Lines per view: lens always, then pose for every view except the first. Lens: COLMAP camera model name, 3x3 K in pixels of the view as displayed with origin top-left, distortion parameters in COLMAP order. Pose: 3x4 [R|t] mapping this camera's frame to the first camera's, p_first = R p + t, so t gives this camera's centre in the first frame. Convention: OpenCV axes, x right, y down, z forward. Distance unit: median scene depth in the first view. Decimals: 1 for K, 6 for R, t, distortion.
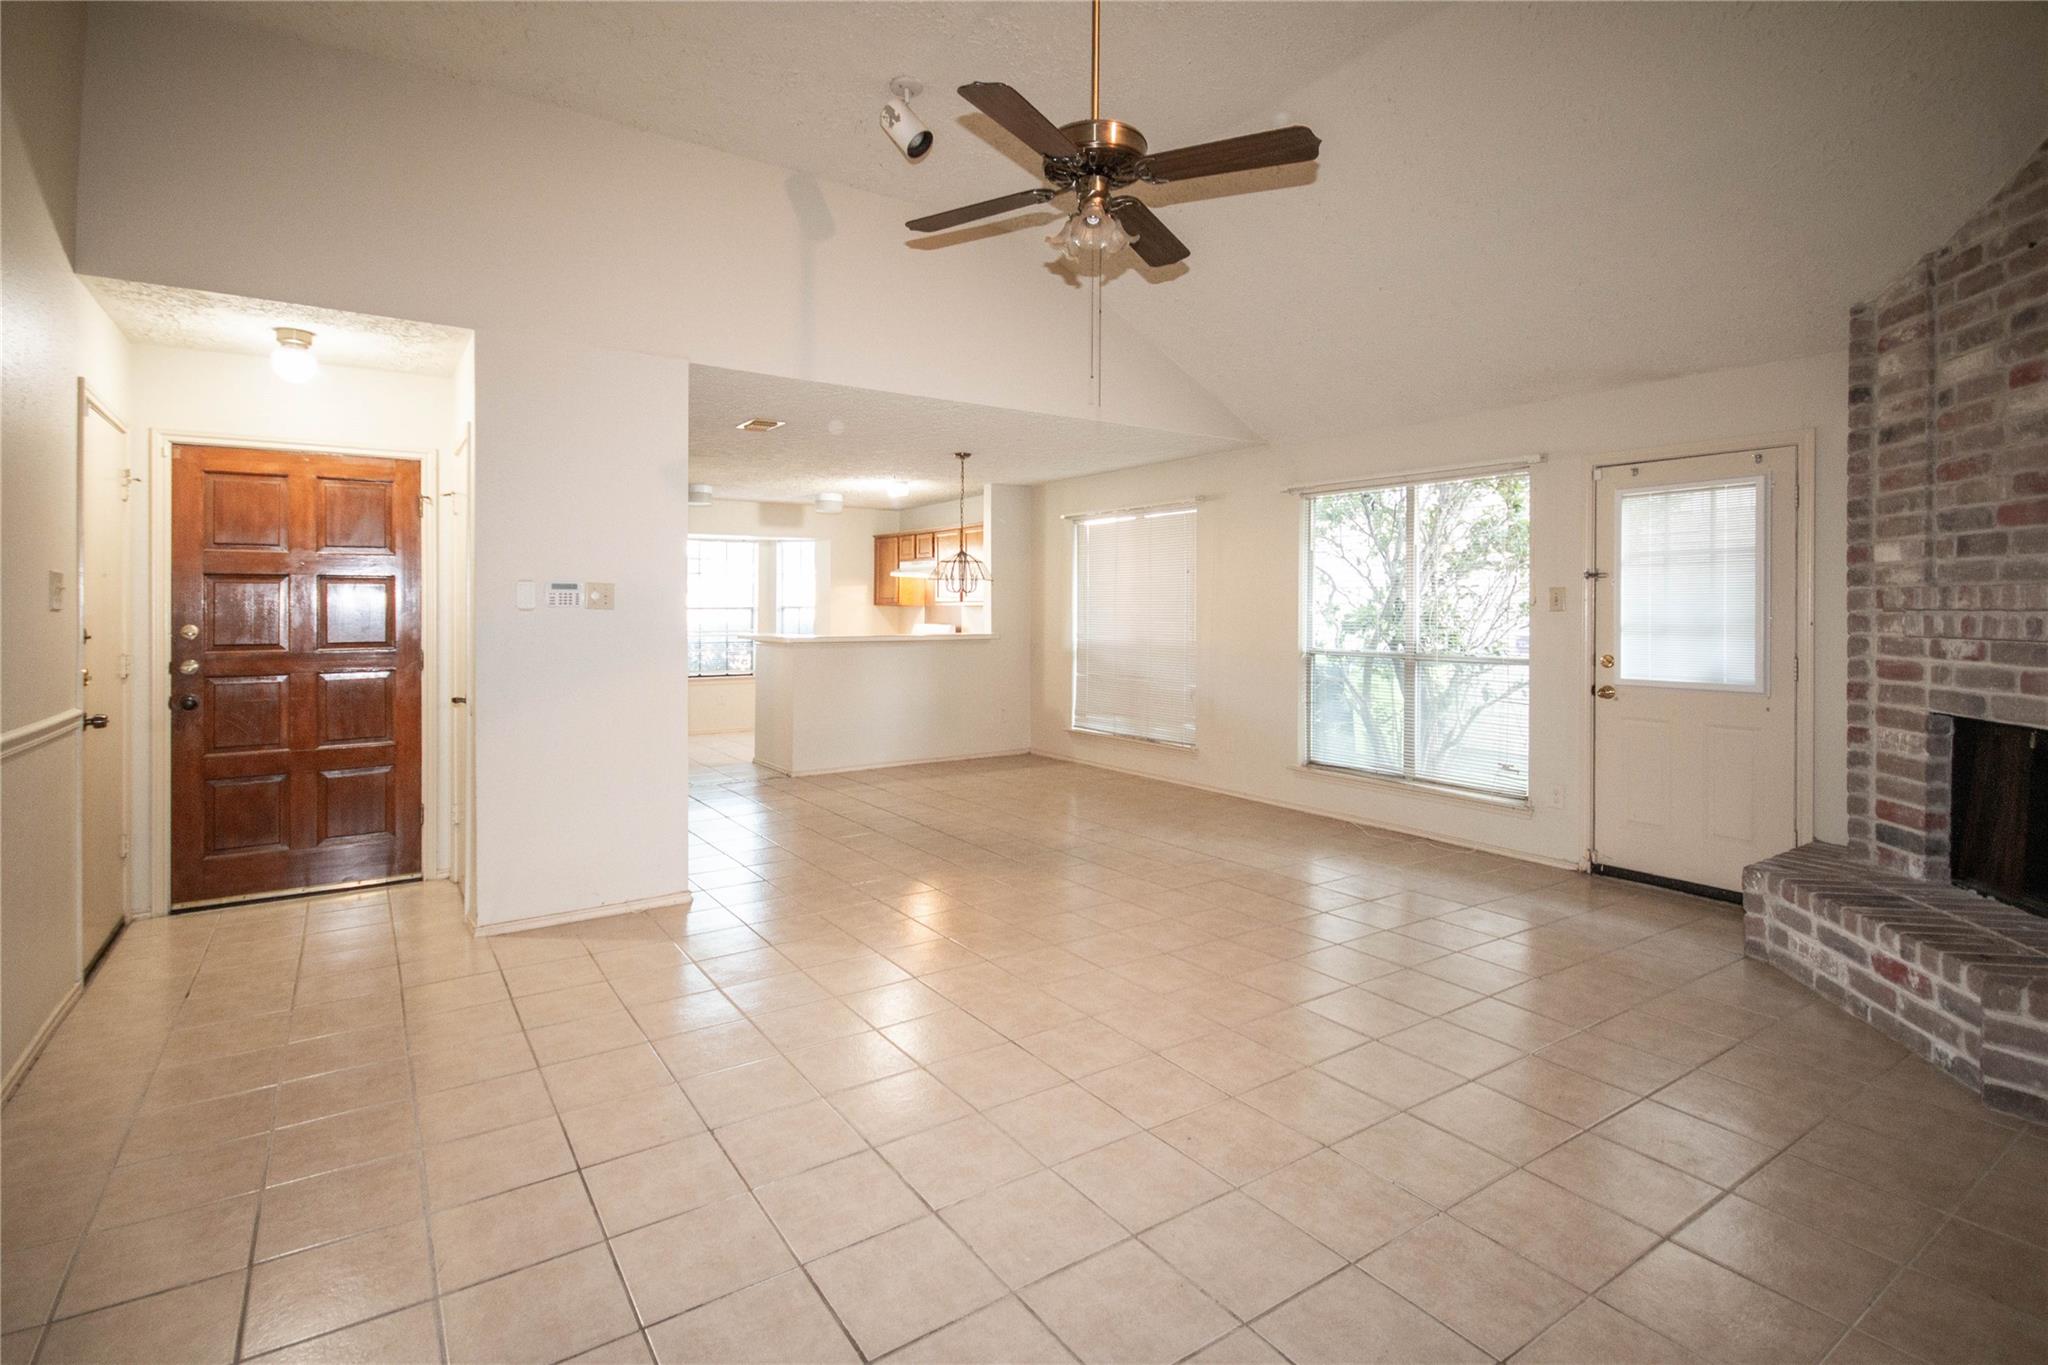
lens RADIAL K [[958.7, 0, 1008.9], [0, 958.7, 607.1], [0, 0, 1]] dist [0.002390, 0.000179]
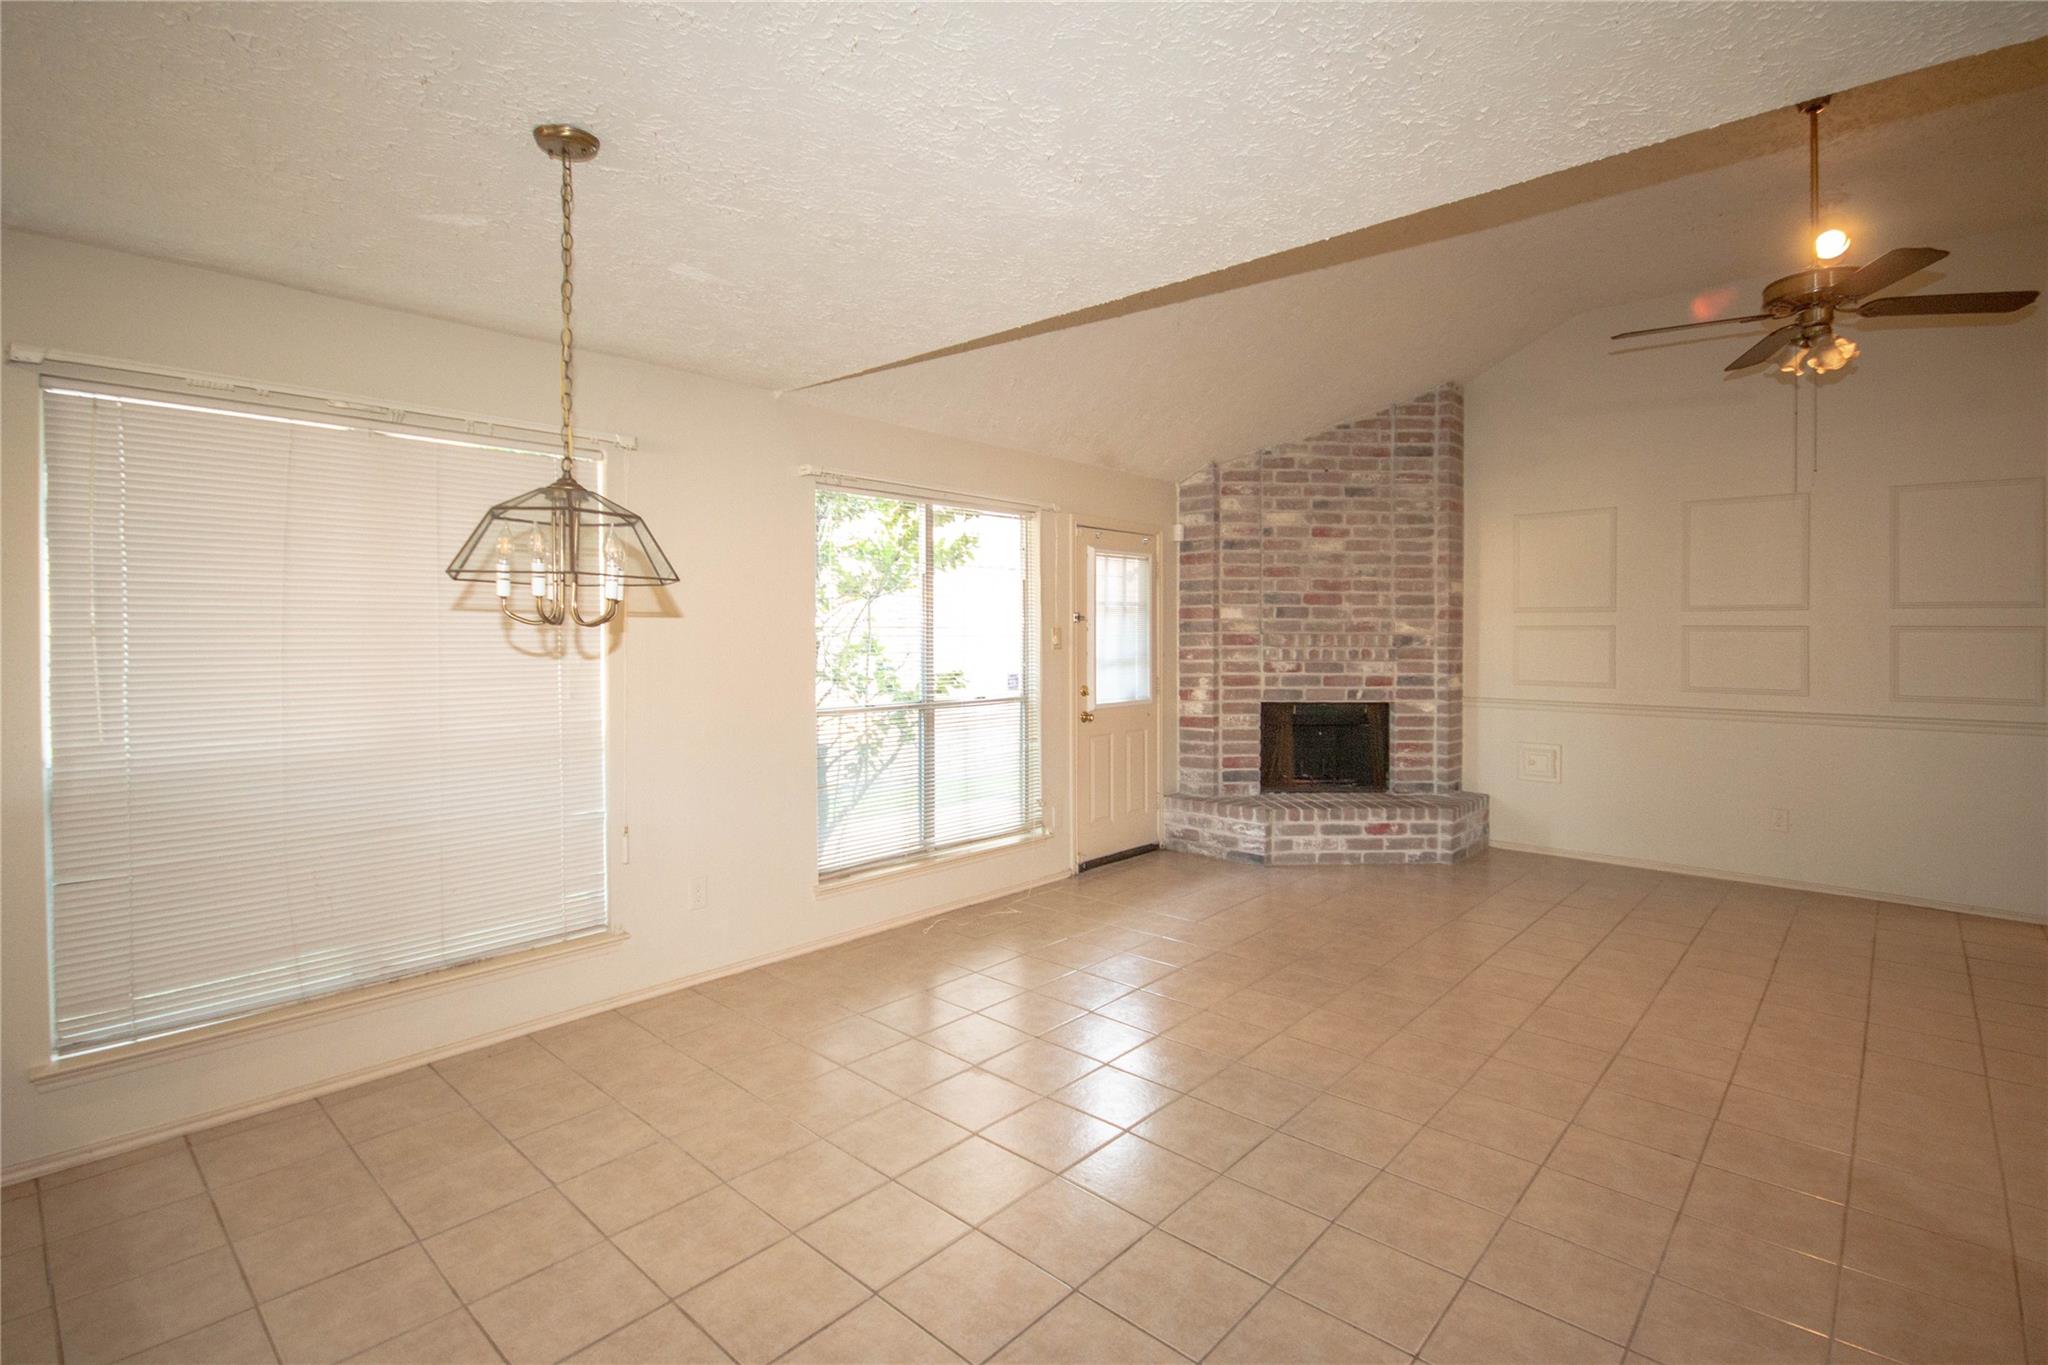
lens RADIAL K [[958.7, 0, 1017.5], [0, 958.7, 646.7], [0, 0, 1]] dist [0.002390, 0.000179]
pose [[-0.232693, -0.014414, 0.972443, -0.716849], [-0.001894, 0.999895, 0.014368, -0.021679], [-0.972548, 0.001501, -0.232696, 1.901801]]
